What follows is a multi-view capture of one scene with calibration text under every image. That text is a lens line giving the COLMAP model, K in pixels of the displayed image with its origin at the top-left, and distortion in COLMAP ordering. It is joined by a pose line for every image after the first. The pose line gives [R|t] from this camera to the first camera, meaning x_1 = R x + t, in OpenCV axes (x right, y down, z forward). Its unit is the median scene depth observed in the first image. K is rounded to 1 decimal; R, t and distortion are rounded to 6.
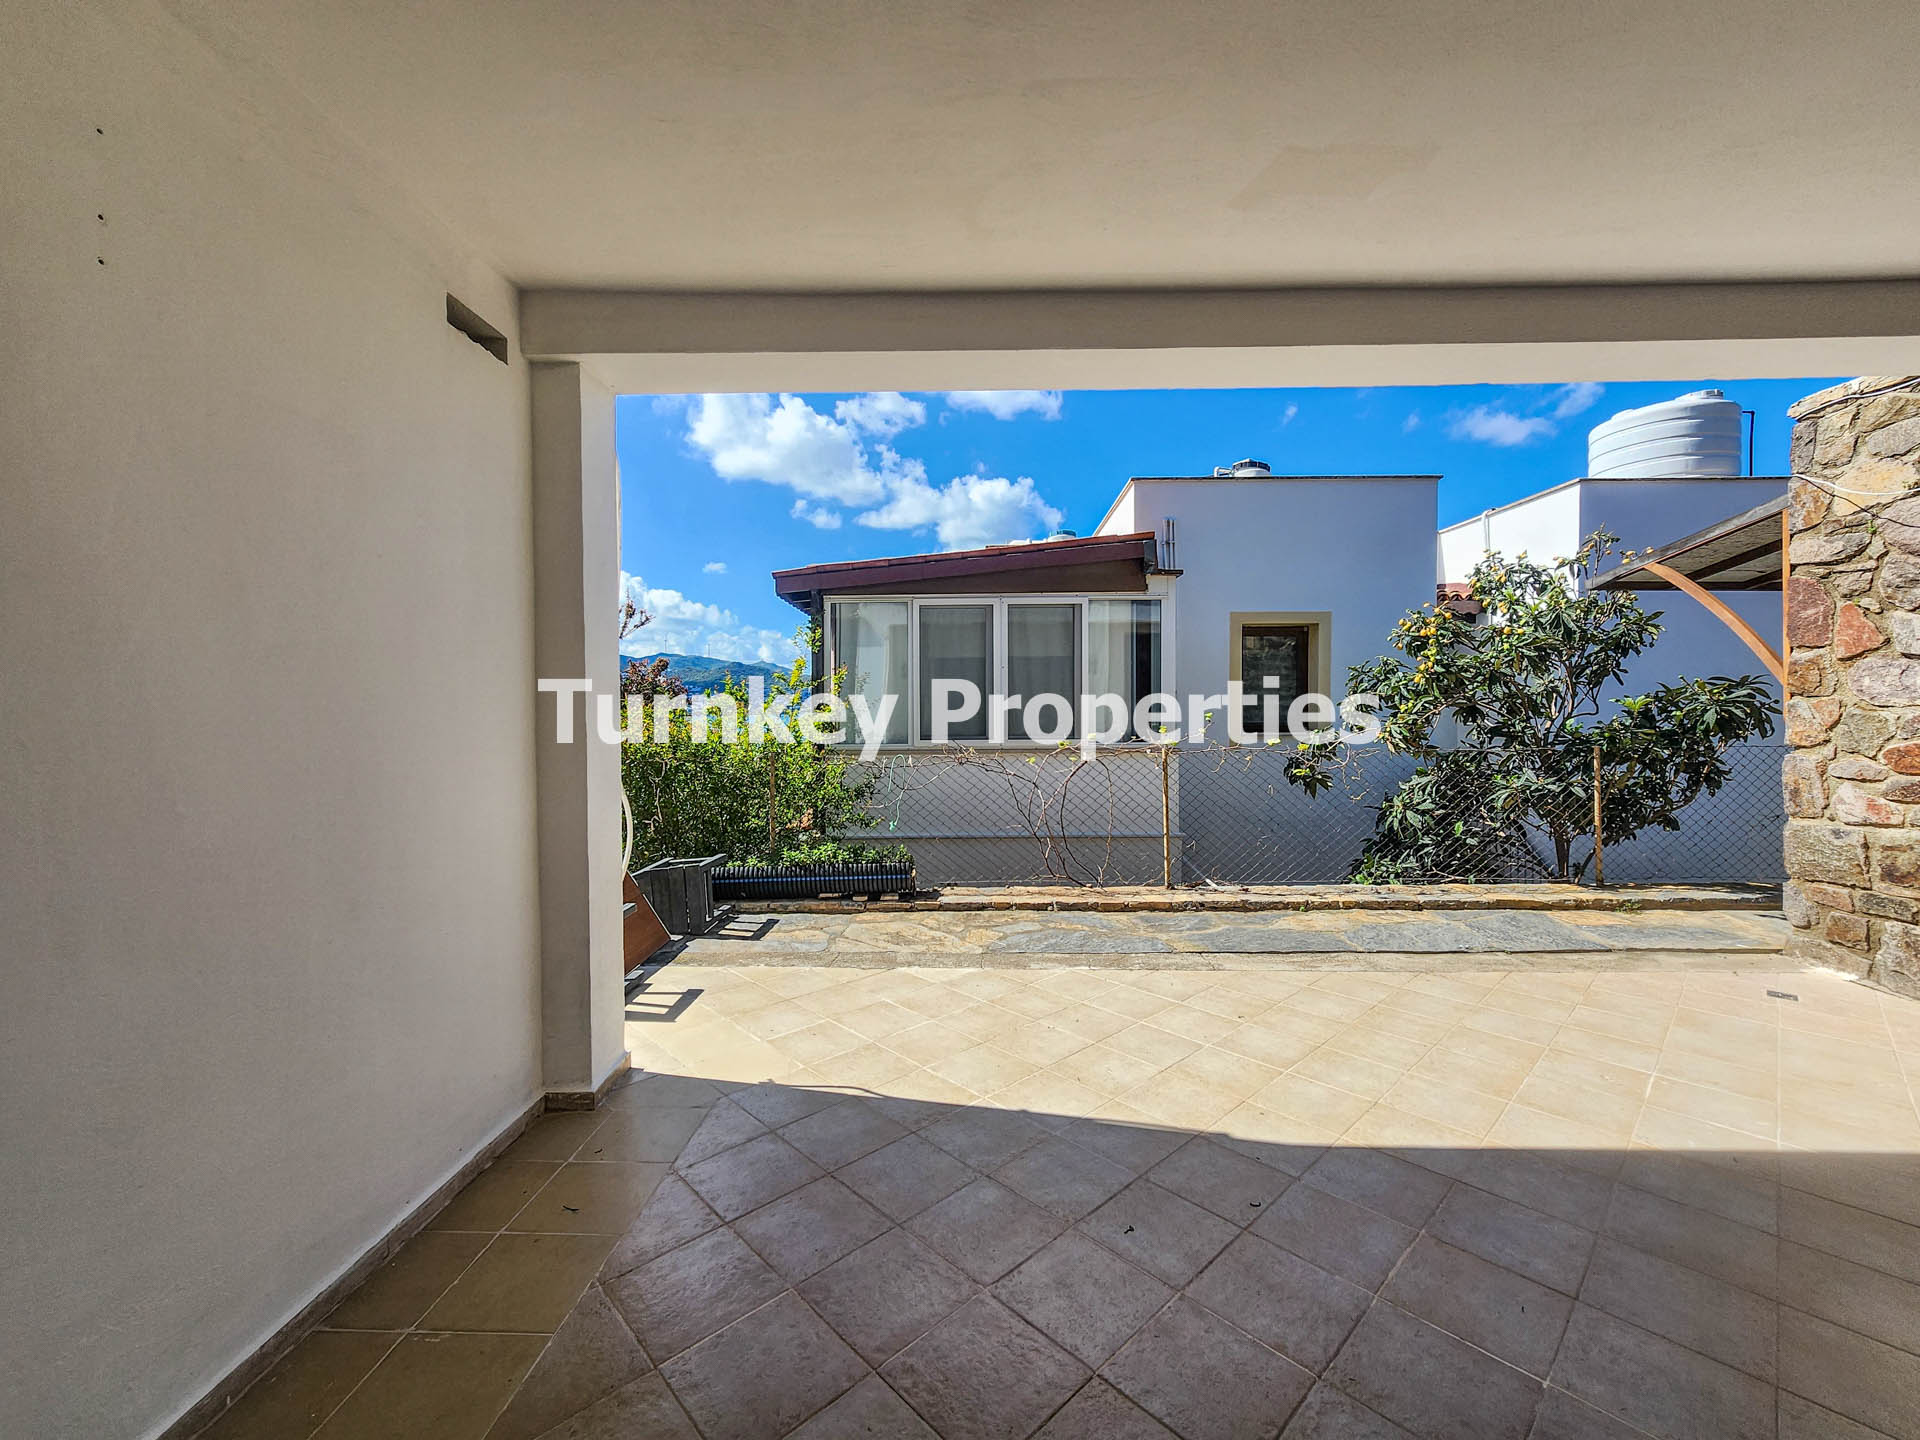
lens RADIAL K [[784.4, 0, 969.2], [0, 784.4, 721.2], [0, 0, 1]] dist [-0.001734, 0.000892]
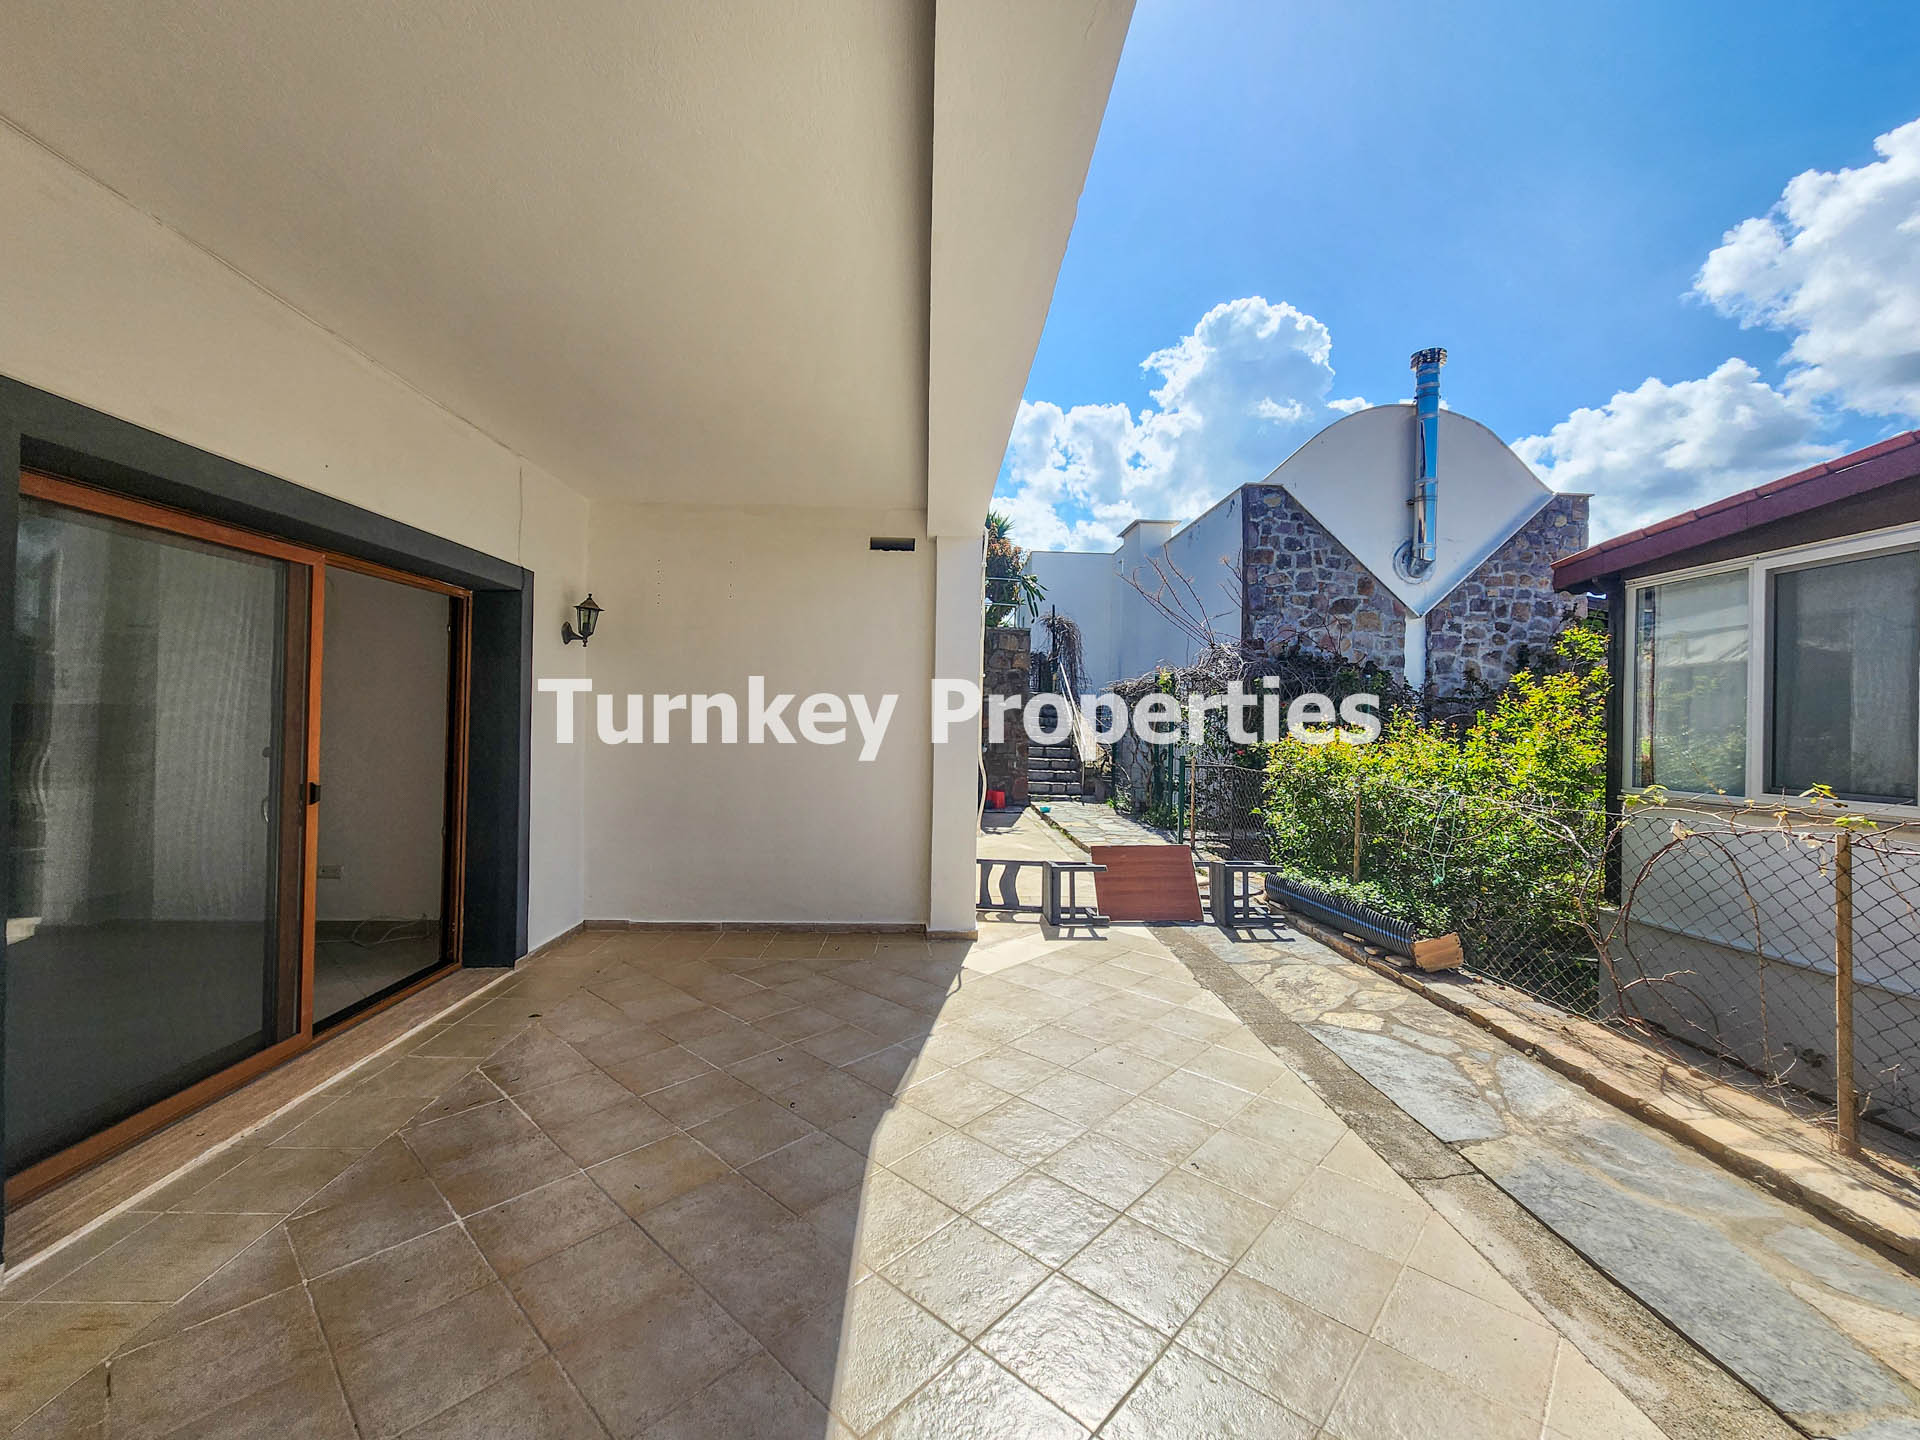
lens RADIAL K [[784.4, 0, 969.2], [0, 784.4, 721.2], [0, 0, 1]] dist [-0.001734, 0.000892]
pose [[0.066717, 0.005413, -0.997757, 0.778080], [-0.036688, 0.999322, 0.002968, -0.015632], [0.997097, 0.036408, 0.066871, 0.547677]]
